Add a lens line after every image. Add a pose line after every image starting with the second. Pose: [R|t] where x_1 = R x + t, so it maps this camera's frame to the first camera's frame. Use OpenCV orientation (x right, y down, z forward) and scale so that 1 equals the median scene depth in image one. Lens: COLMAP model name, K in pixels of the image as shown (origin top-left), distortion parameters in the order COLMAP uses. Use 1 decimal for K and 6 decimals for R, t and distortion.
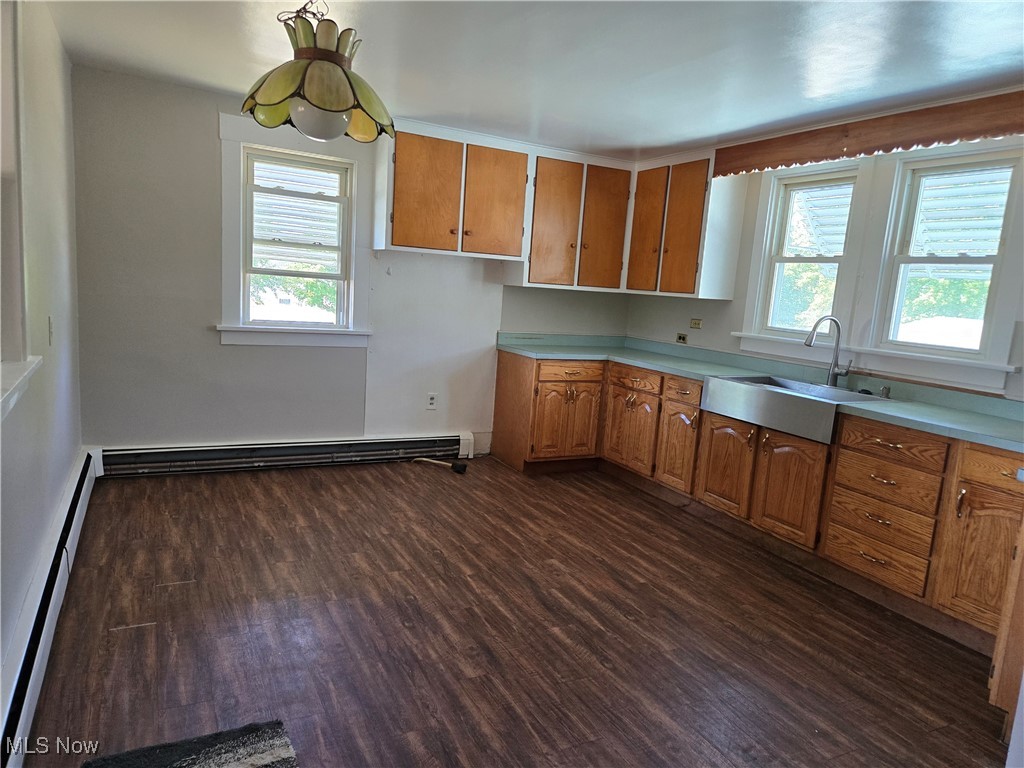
lens RADIAL K [[665.5, 0, 512.0], [0, 665.5, 384.0], [0, 0, 1]] dist [0.100746, -0.092463]
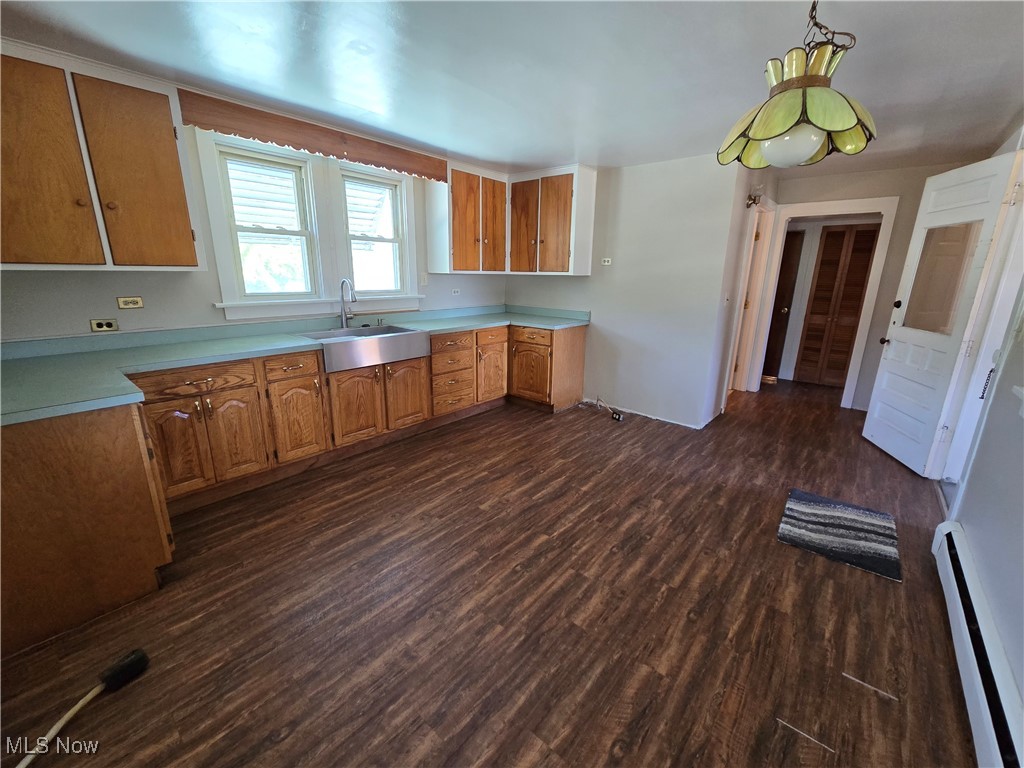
lens RADIAL K [[423.4, 0, 512.0], [0, 423.4, 384.0], [0, 0, 1]] dist [-0.000943, 0.000395]
pose [[-0.371822, -0.315169, 0.873165, -0.548355], [0.094624, 0.922835, 0.373392, -0.217499], [-0.923469, 0.221457, -0.313308, 1.130527]]
